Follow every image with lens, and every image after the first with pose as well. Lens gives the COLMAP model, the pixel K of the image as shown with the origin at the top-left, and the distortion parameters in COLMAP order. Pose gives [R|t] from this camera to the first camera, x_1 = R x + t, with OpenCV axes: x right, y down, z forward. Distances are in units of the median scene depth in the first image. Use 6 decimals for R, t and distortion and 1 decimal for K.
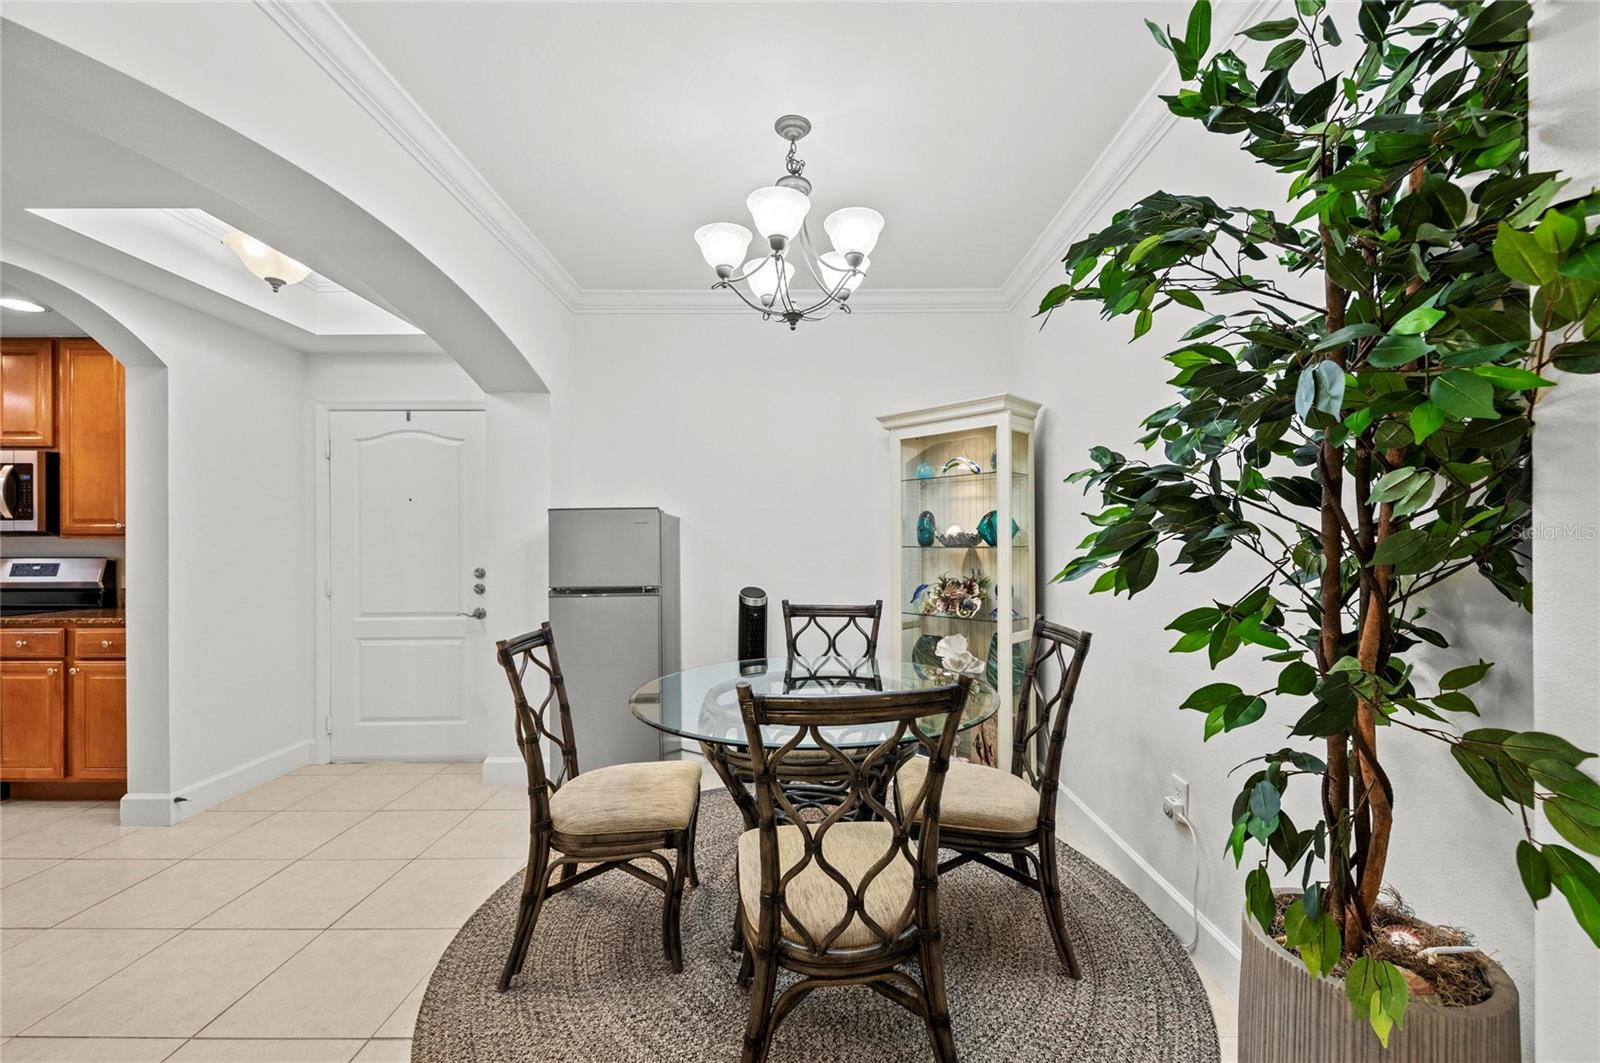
lens RADIAL K [[632.4, 0, 809.9], [0, 632.4, 543.8], [0, 0, 1]] dist [0.009890, -0.004327]
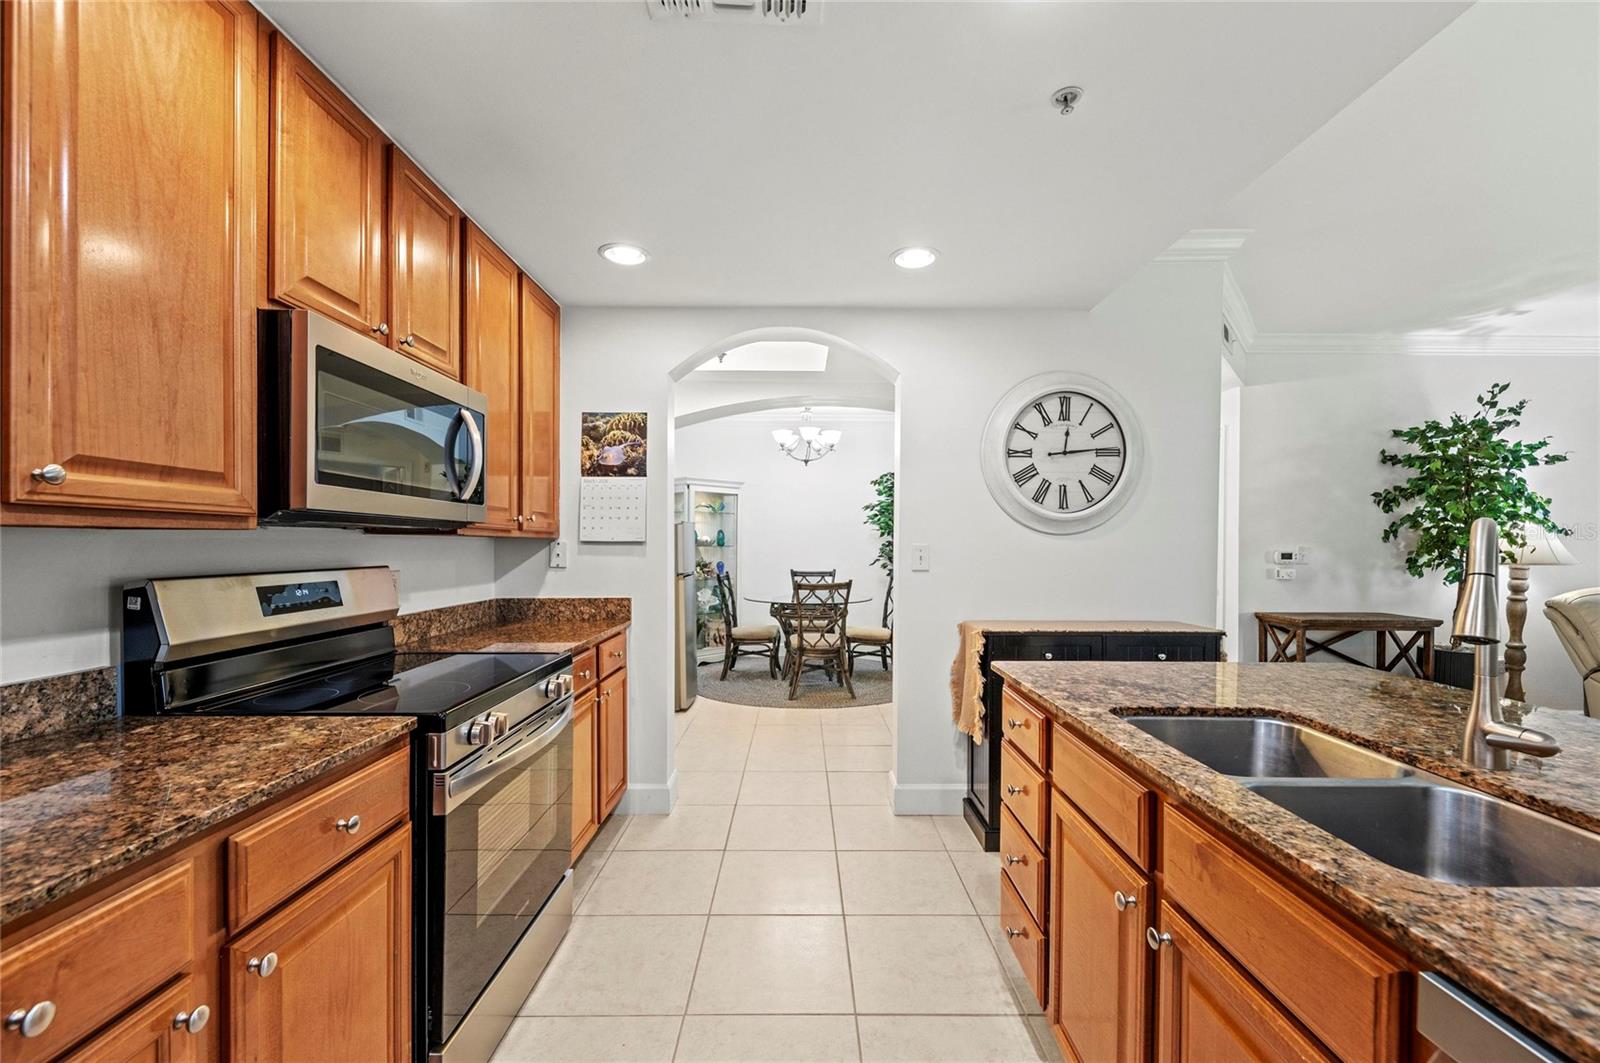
lens RADIAL K [[632.4, 0, 805.8], [0, 632.4, 547.5], [0, 0, 1]] dist [0.009890, -0.004327]
pose [[-0.001879, -0.003466, 0.999992, -1.800956], [-0.004536, 0.999984, 0.003458, 0.001170], [-0.999988, -0.004530, -0.001895, 0.662150]]
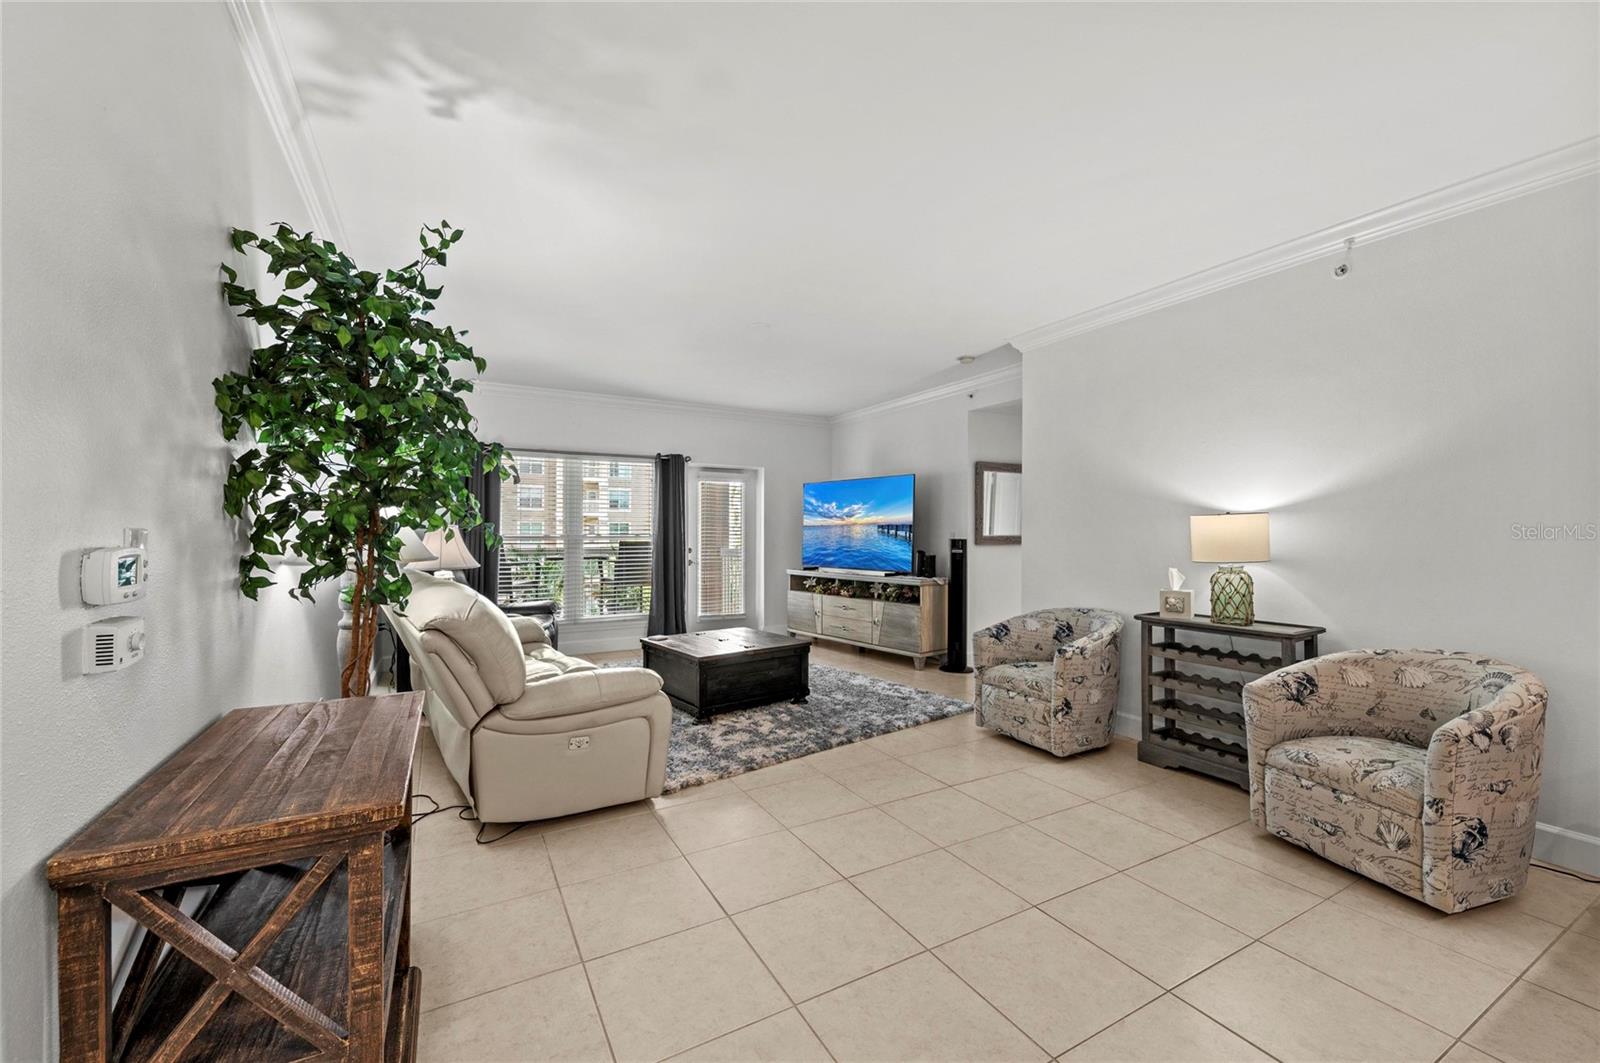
lens RADIAL K [[632.4, 0, 797.6], [0, 632.4, 536.4], [0, 0, 1]] dist [0.009890, -0.004327]
pose [[-0.866331, 0.007136, -0.499419, -0.644624], [0.003320, 0.999958, 0.008529, -0.000955], [0.499459, 0.005731, -0.866319, 0.108590]]
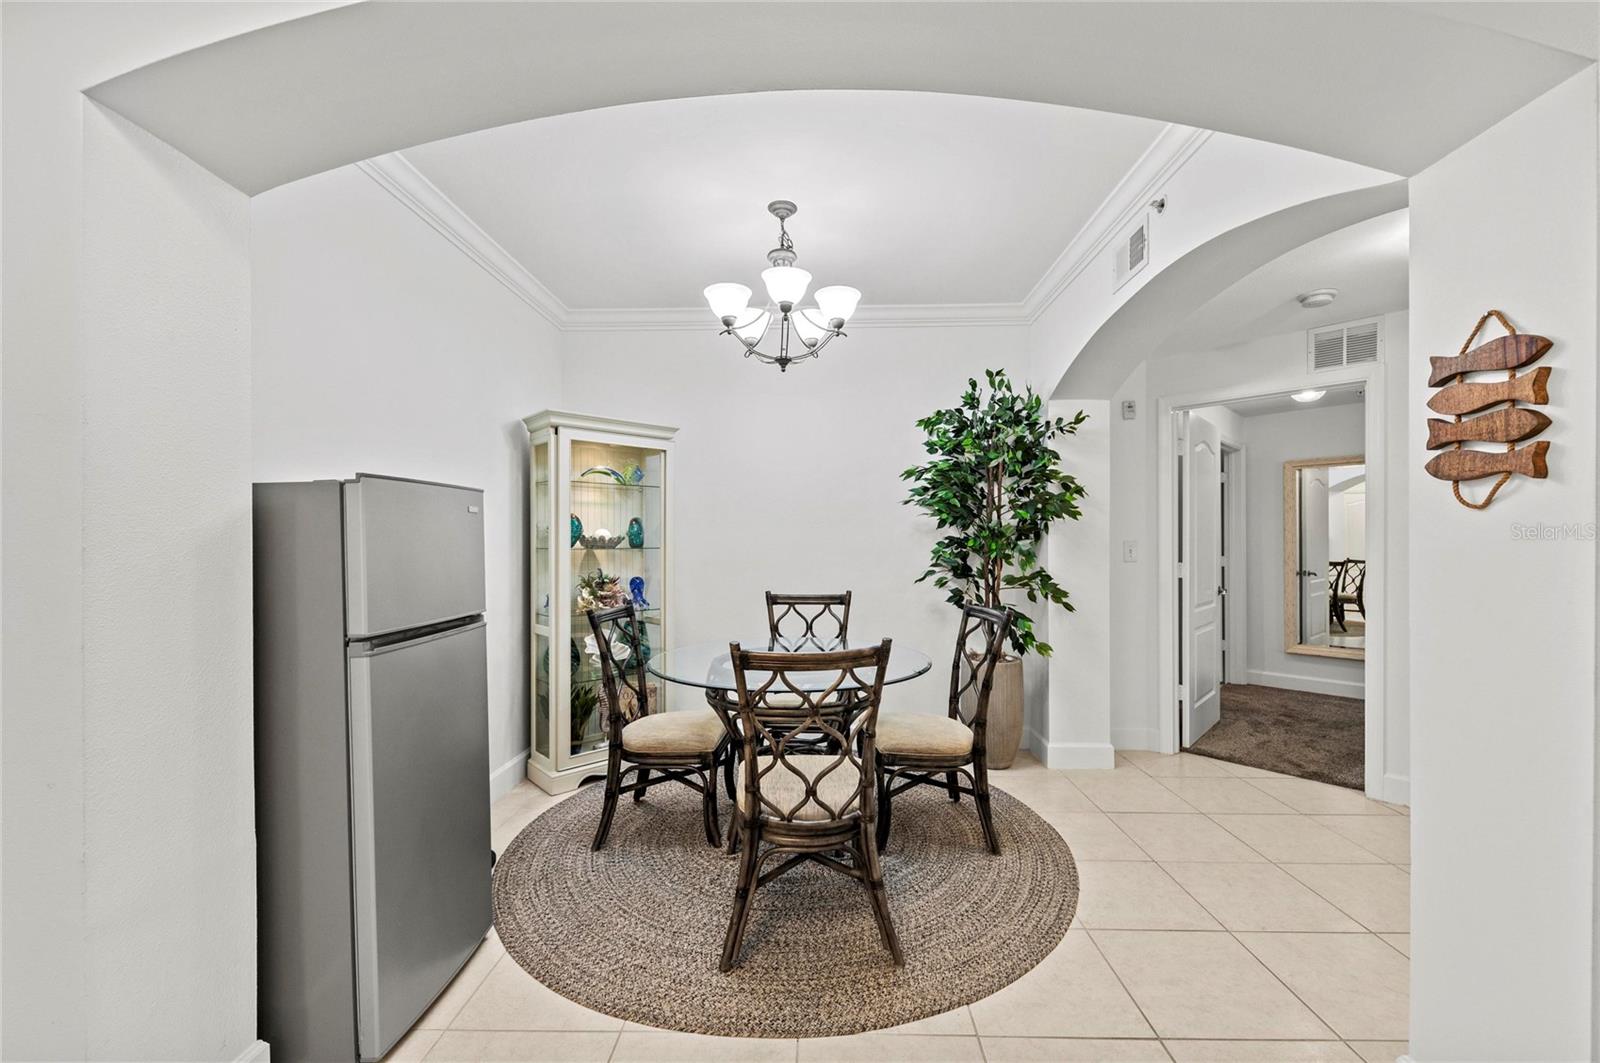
lens RADIAL K [[632.4, 0, 808.0], [0, 632.4, 546.3], [0, 0, 1]] dist [0.009890, -0.004327]
pose [[0.027268, -0.002053, 0.999626, -0.820337], [0.002369, 0.999995, 0.001989, 0.000146], [-0.999625, 0.002314, 0.027273, 0.604155]]
